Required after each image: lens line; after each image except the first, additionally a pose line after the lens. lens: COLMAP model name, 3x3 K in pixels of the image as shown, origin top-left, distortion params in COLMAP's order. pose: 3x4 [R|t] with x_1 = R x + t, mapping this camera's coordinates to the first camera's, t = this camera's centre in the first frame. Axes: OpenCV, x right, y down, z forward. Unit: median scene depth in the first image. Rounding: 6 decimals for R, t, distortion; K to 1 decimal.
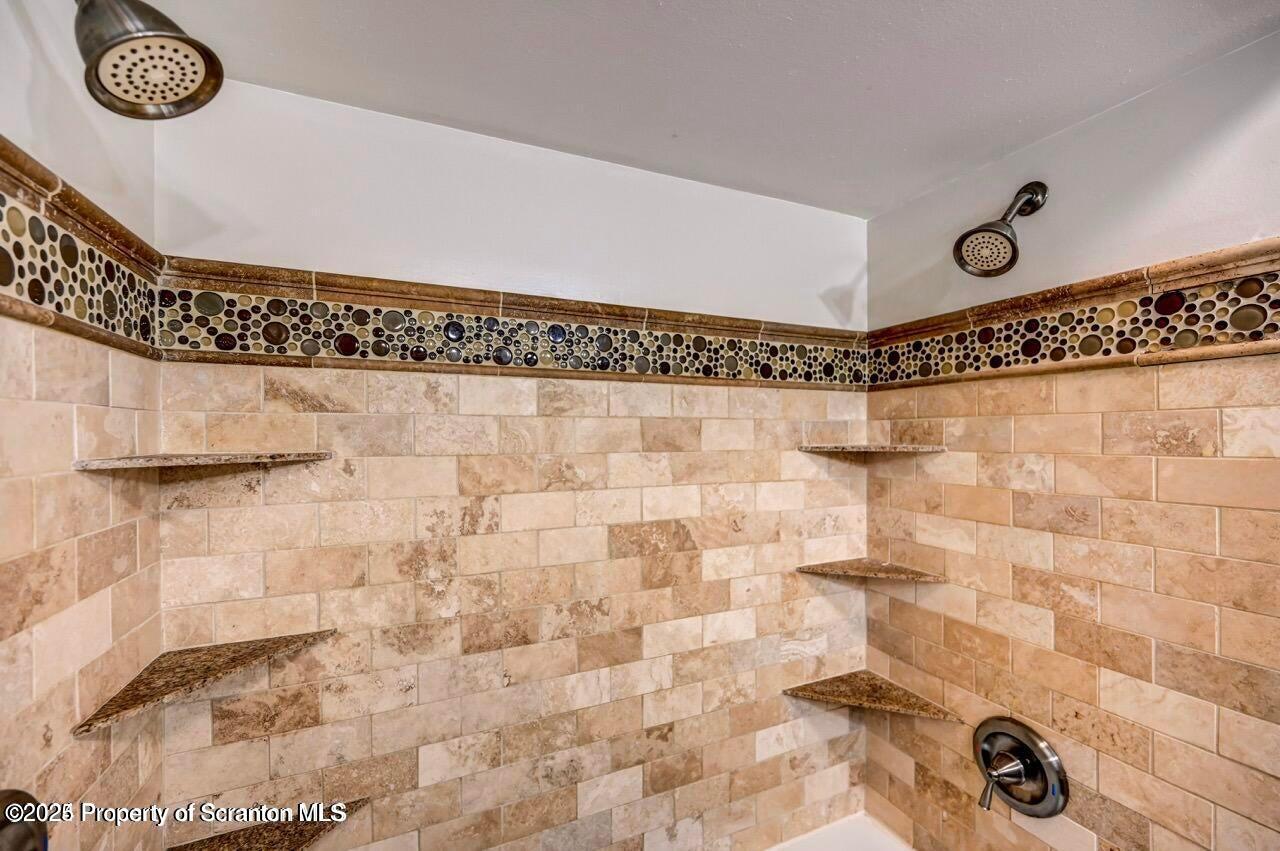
lens RADIAL K [[524.9, 0, 640.0], [0, 524.9, 425.5], [0, 0, 1]] dist [-0.000543, 0.000109]
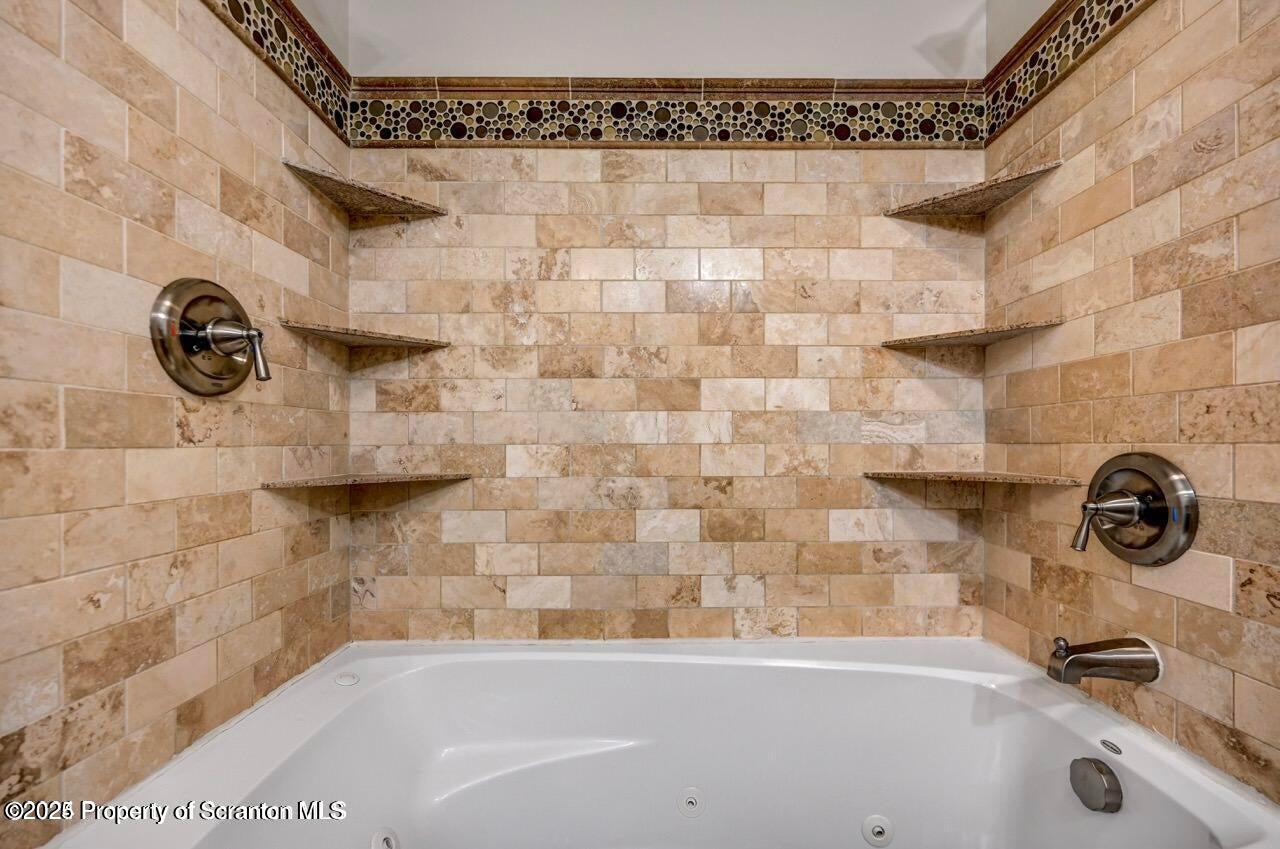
lens RADIAL K [[524.9, 0, 640.0], [0, 524.9, 424.5], [0, 0, 1]] dist [-0.000543, 0.000109]
pose [[0.911304, 0.001224, -0.411733, 0.333533], [-0.004695, 0.999961, -0.007419, 0.486264], [0.411708, 0.008694, 0.911274, -0.016557]]
